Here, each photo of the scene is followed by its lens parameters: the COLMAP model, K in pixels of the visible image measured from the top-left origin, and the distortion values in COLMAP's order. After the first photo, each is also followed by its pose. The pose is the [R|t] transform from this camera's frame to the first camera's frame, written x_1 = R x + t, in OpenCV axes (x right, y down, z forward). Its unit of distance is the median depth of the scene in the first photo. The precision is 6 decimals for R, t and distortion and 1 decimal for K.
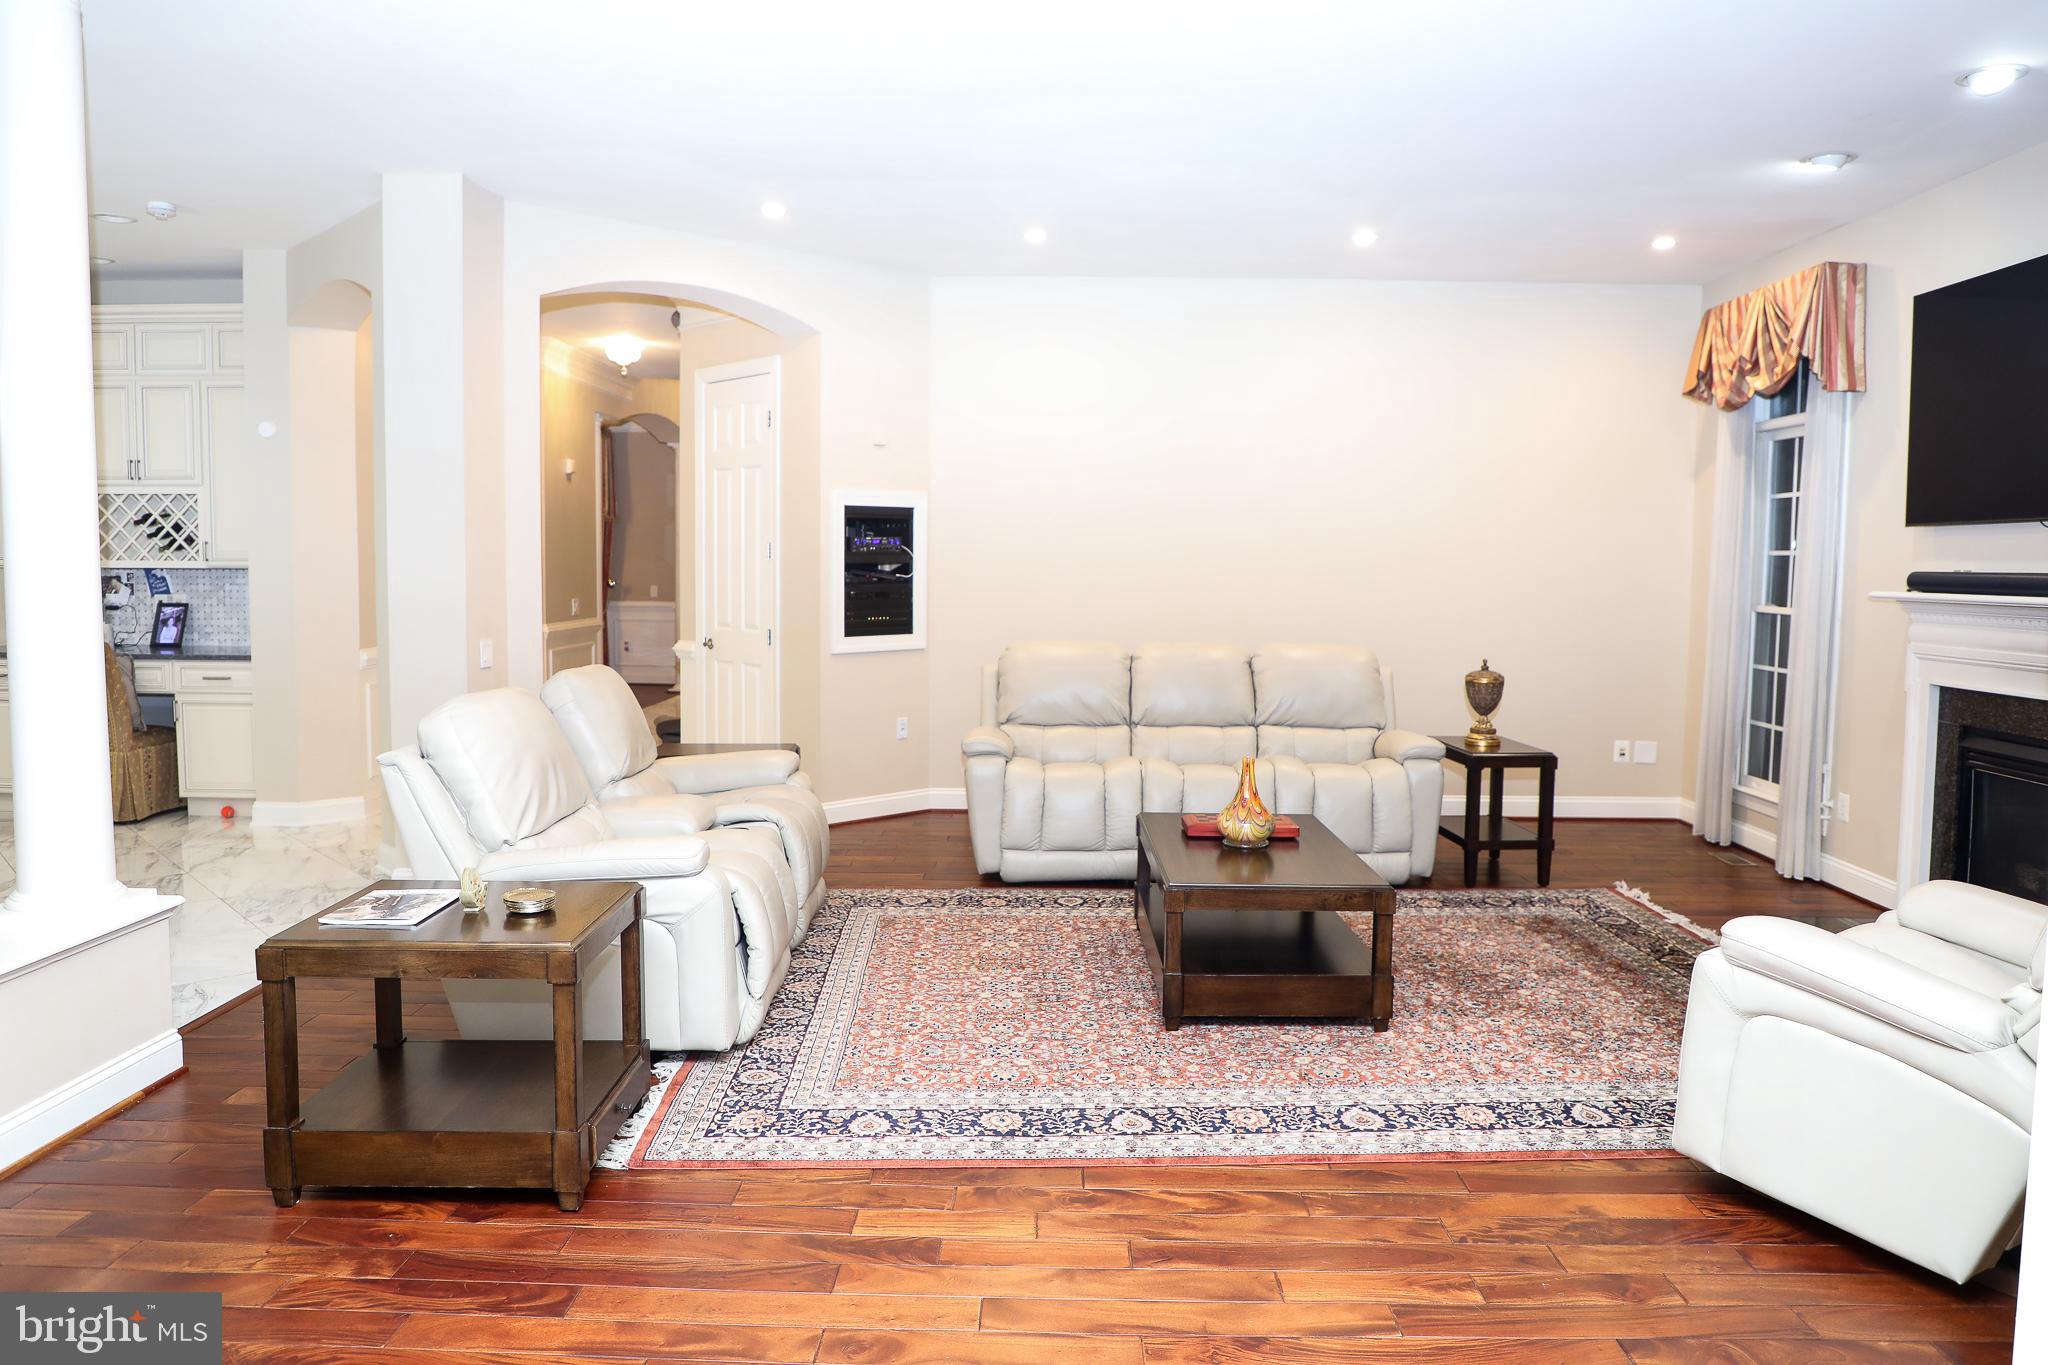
lens RADIAL K [[1394.9, 0, 1023.7], [0, 1394.9, 660.8], [0, 0, 1]] dist [-0.085609, 0.060672]
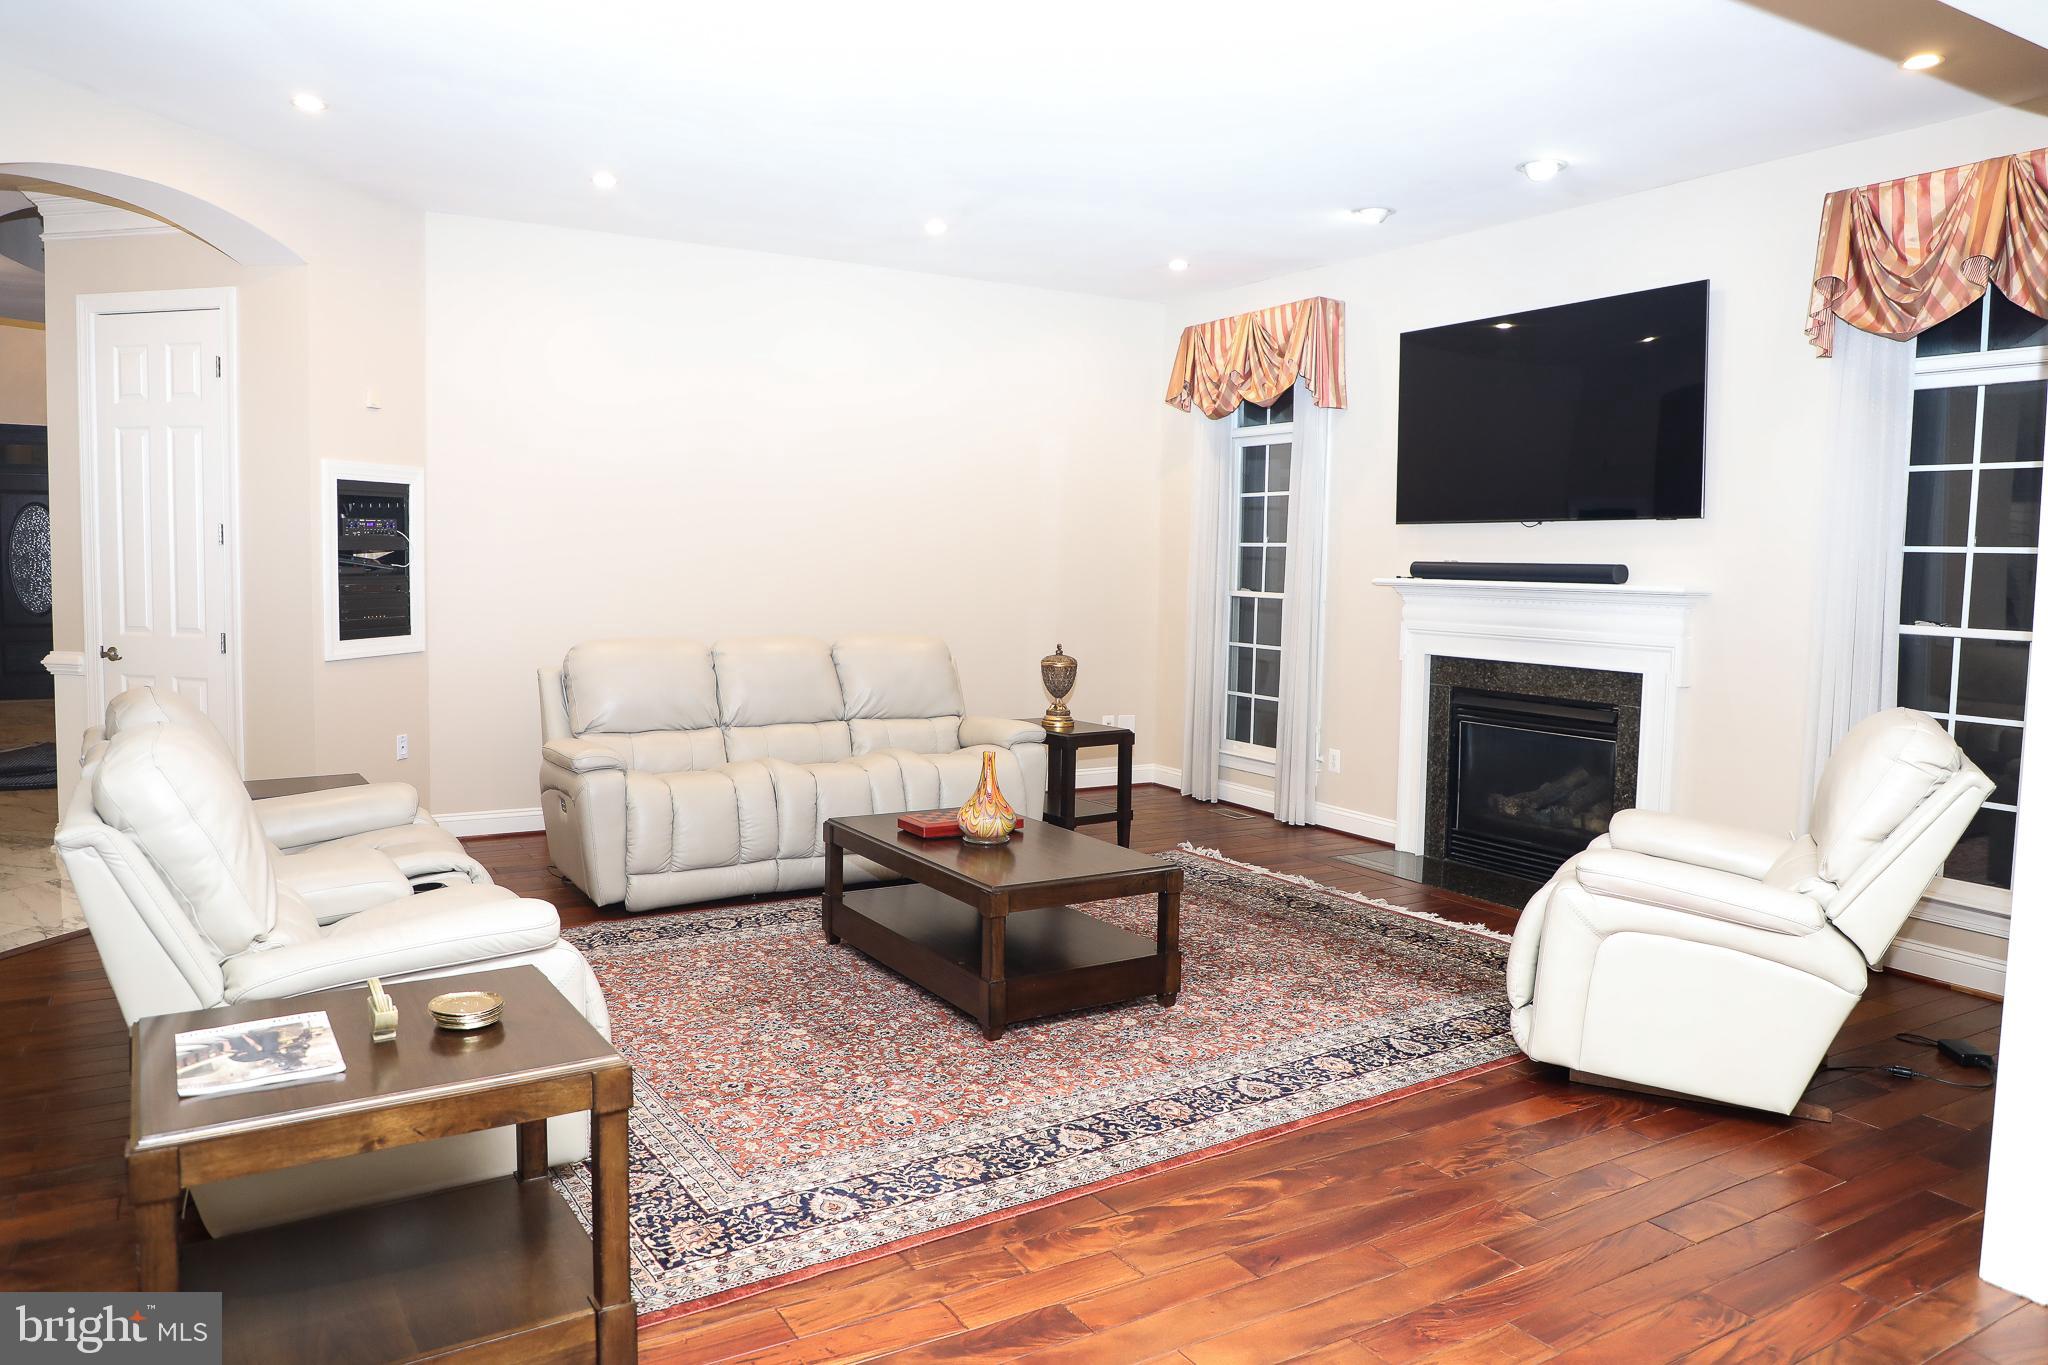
lens RADIAL K [[1394.9, 0, 1023.7], [0, 1394.9, 660.8], [0, 0, 1]] dist [-0.085609, 0.060672]
pose [[0.847305, -0.034874, 0.529960, -0.337843], [0.030588, 0.999390, 0.016860, -0.009825], [-0.530225, 0.001925, 0.847855, 0.158380]]
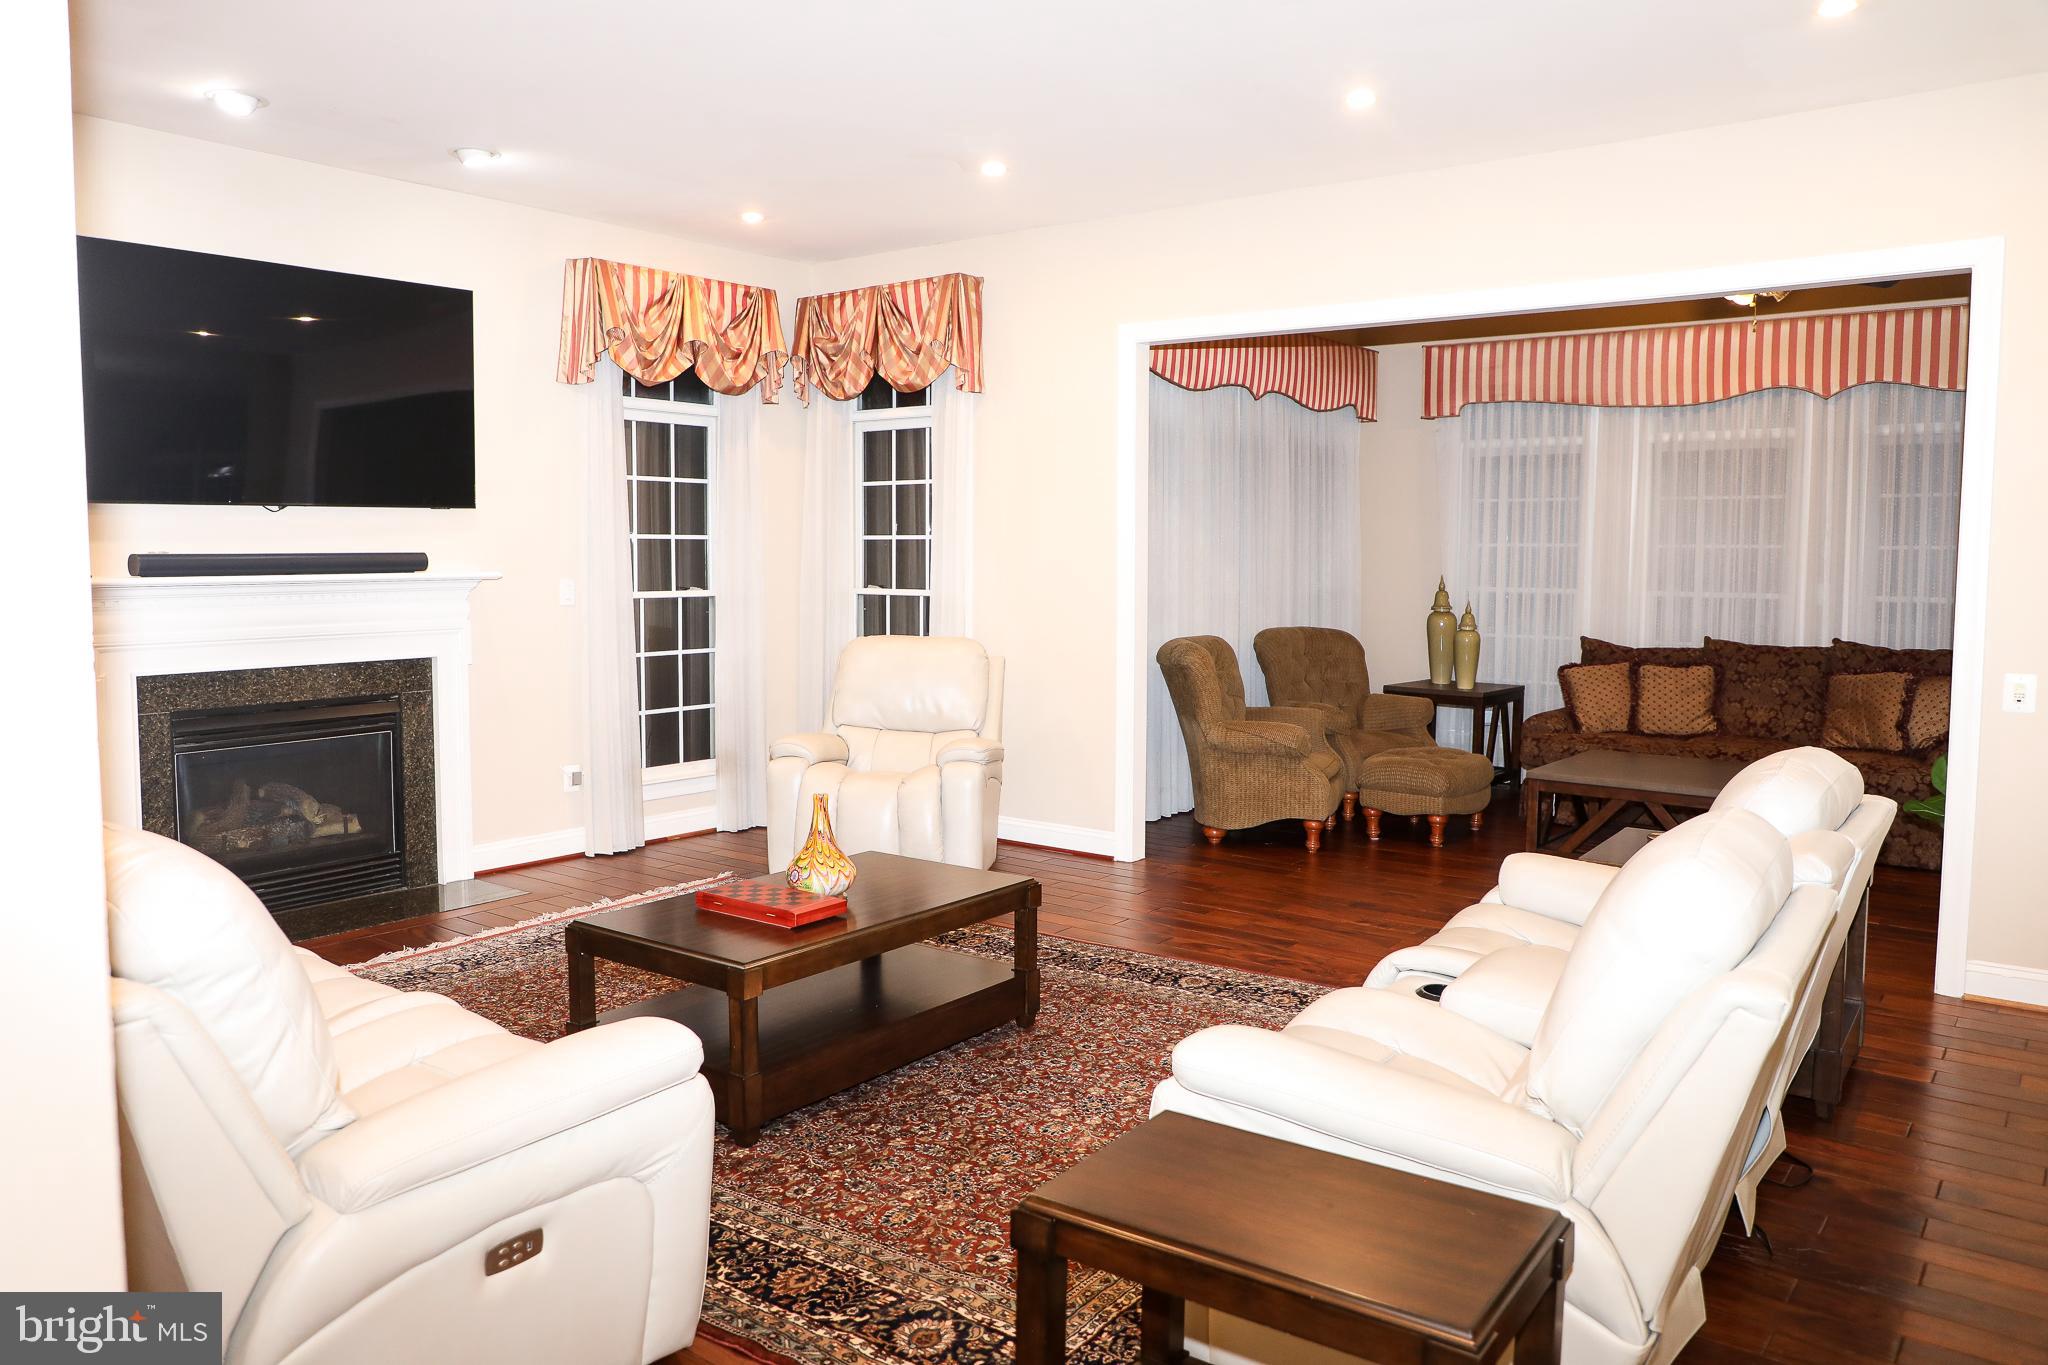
lens RADIAL K [[1471.5, 0, 1020.6], [0, 1471.5, 656.2], [0, 0, 1]] dist [-0.007650, -0.001551]
pose [[-0.813421, -0.059847, 0.578588, -0.443320], [0.026193, 0.989915, 0.139218, -0.134479], [-0.581085, 0.128398, -0.803651, 1.653201]]
